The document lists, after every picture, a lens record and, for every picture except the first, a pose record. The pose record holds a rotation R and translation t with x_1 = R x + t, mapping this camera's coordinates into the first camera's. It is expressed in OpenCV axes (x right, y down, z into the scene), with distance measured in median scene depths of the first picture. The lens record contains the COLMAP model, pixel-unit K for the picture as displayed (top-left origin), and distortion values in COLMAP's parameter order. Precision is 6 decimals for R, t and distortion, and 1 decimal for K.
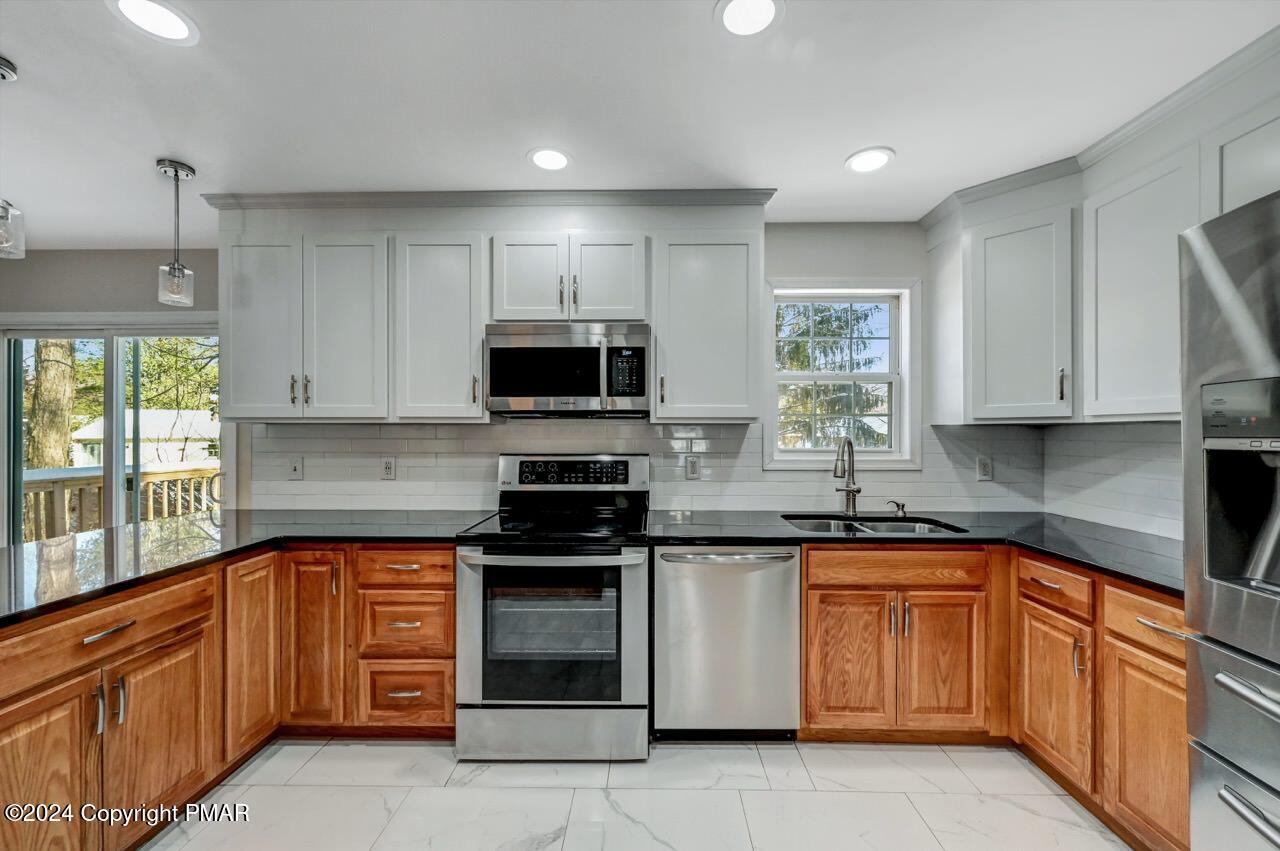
lens RADIAL K [[510.4, 0, 641.7], [0, 510.4, 432.3], [0, 0, 1]] dist [-0.000802, 0.000013]
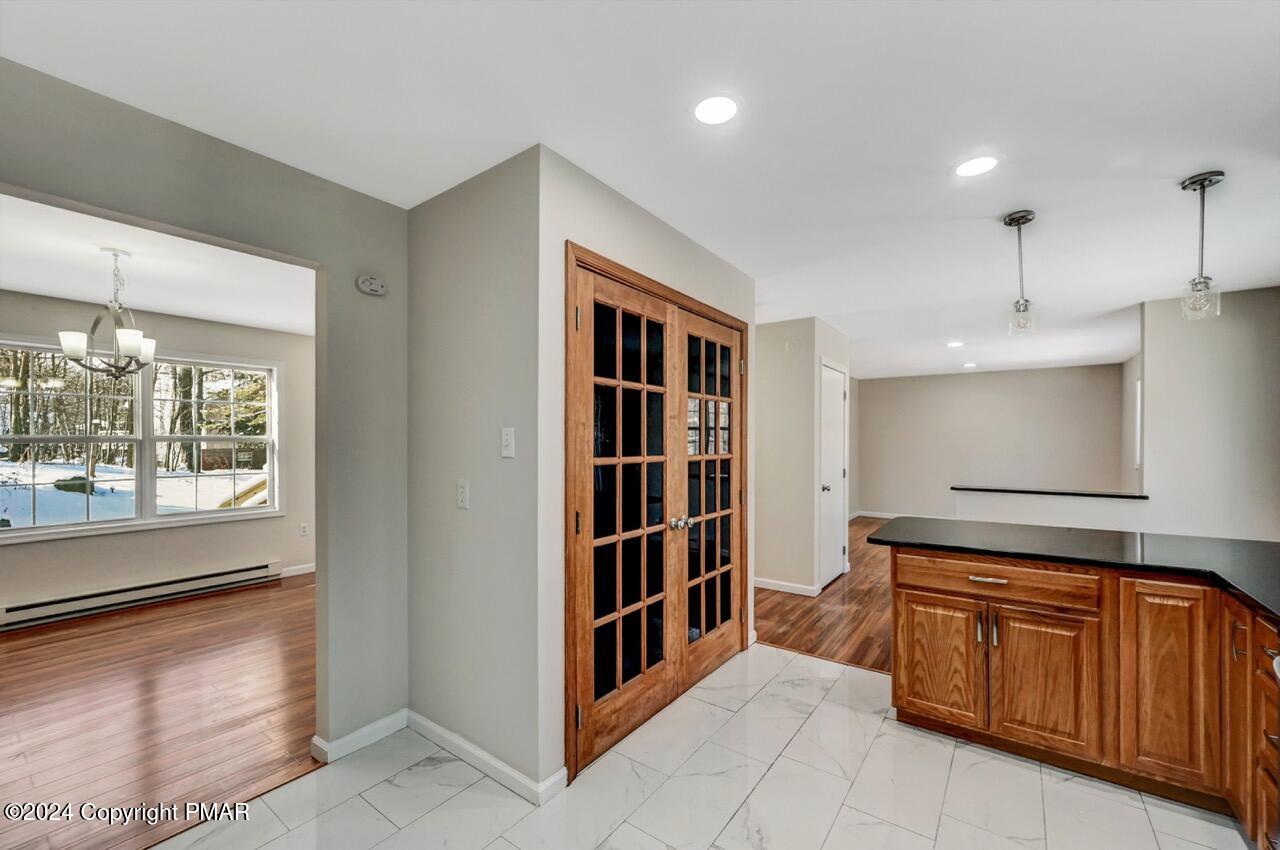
lens RADIAL K [[510.4, 0, 648.3], [0, 510.4, 447.9], [0, 0, 1]] dist [-0.000802, 0.000013]
pose [[-0.570307, 0.009595, -0.821376, 0.470615], [0.000810, 0.999938, 0.011119, -0.011063], [0.821432, 0.005676, -0.570279, 0.630607]]
